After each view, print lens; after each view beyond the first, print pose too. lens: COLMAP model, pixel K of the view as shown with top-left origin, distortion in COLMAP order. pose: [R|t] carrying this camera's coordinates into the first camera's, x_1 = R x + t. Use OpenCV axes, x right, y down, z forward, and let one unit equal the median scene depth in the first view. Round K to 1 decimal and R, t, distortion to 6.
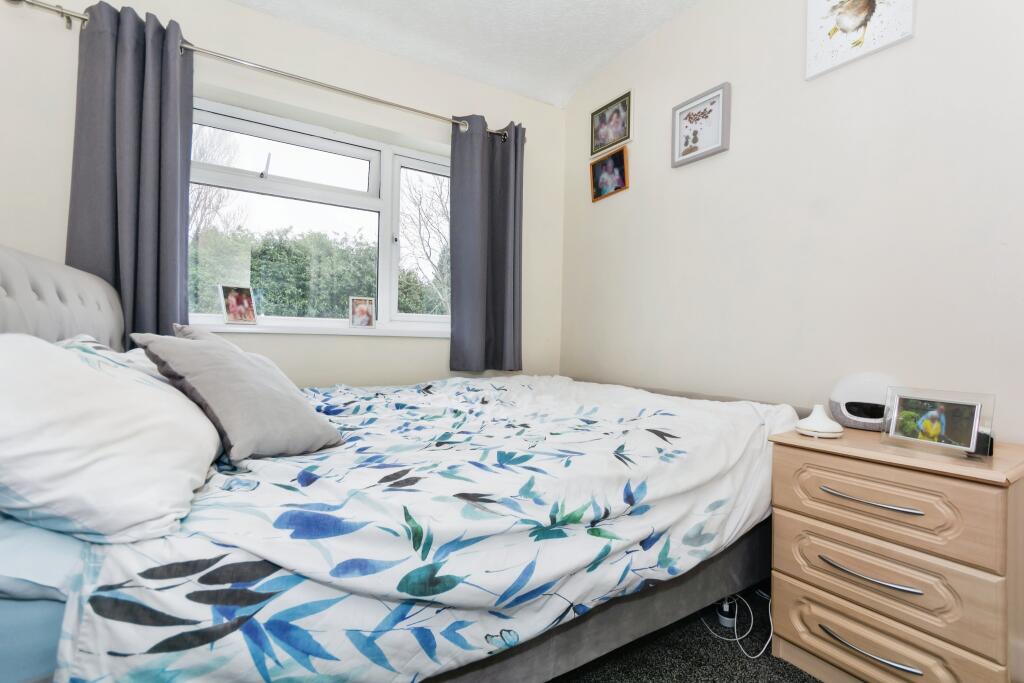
lens RADIAL K [[466.4, 0, 505.6], [0, 466.4, 338.3], [0, 0, 1]] dist [-0.000655, -0.000253]
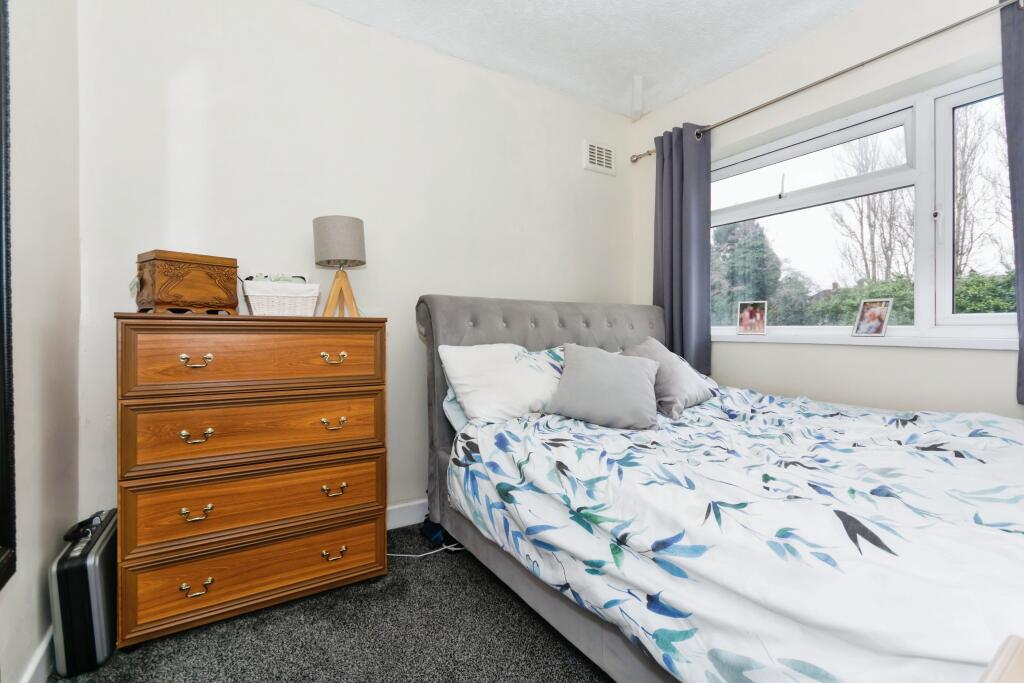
lens RADIAL K [[466.4, 0, 505.7], [0, 466.4, 337.4], [0, 0, 1]] dist [-0.000655, -0.000253]
pose [[-0.004992, -0.009468, -0.999943, 1.118961], [-0.007534, 0.999927, -0.009430, -0.014116], [0.999959, 0.007487, -0.005063, 0.742392]]
